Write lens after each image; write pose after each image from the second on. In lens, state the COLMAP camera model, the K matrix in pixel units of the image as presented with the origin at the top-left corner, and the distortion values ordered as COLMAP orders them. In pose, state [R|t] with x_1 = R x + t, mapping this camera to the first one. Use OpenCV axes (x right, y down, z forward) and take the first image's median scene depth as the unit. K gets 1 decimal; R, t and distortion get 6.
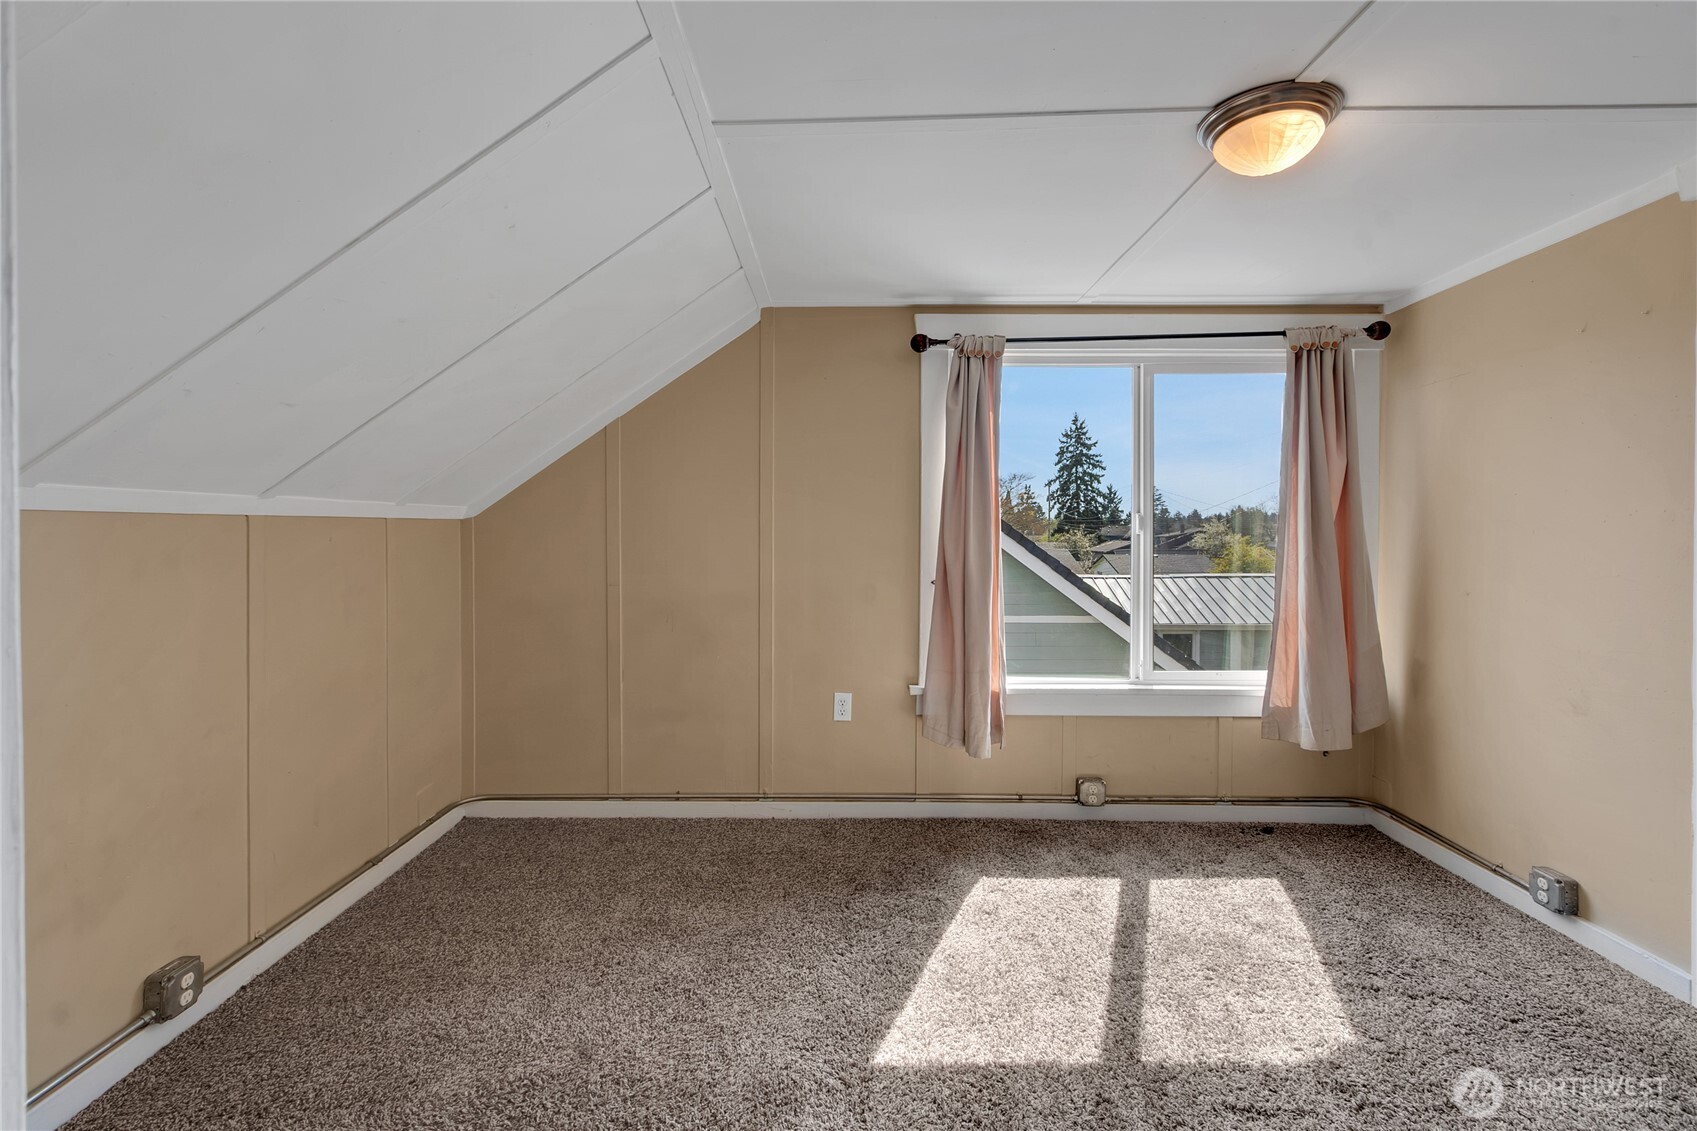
lens RADIAL K [[790.2, 0, 835.2], [0, 790.2, 515.9], [0, 0, 1]] dist [0.003326, -0.000201]
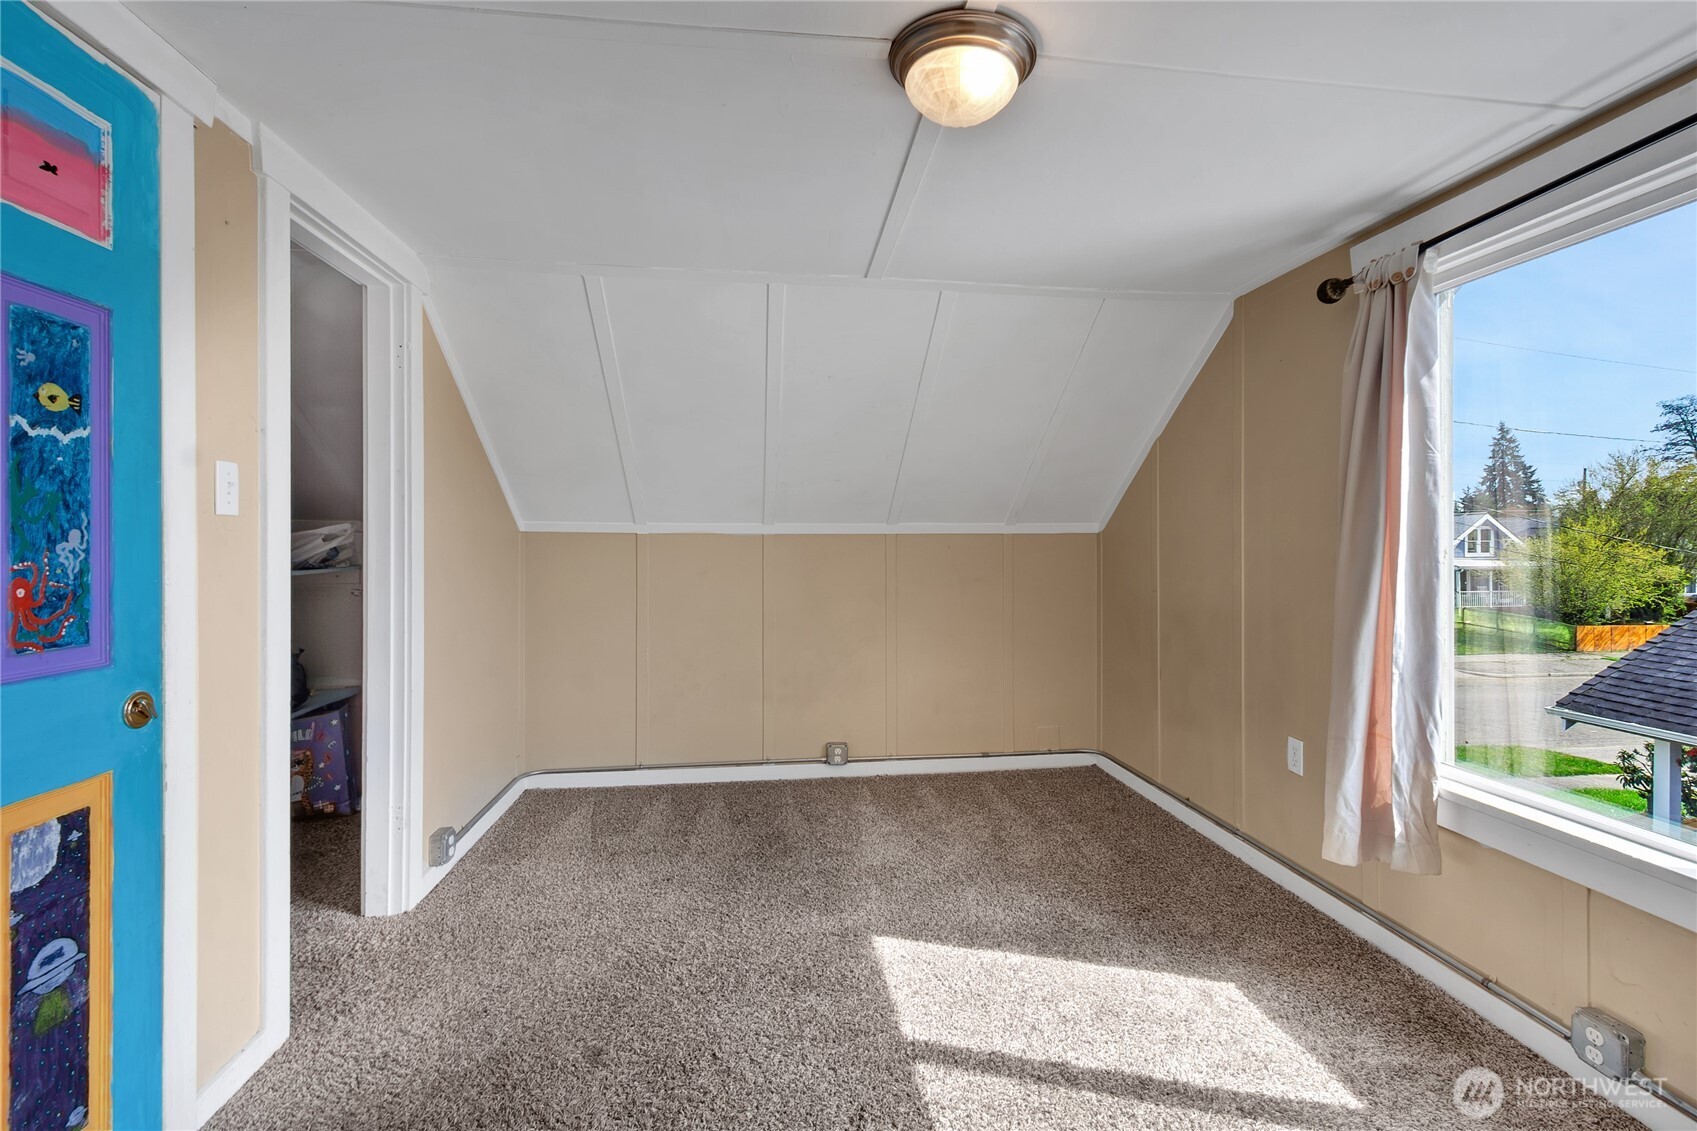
lens RADIAL K [[790.2, 0, 835.2], [0, 790.2, 515.9], [0, 0, 1]] dist [0.003326, -0.000201]
pose [[0.123531, -0.031843, -0.991830, 0.963228], [0.022249, 0.999323, -0.029312, 0.006734], [0.992091, -0.018446, 0.124156, 0.534882]]
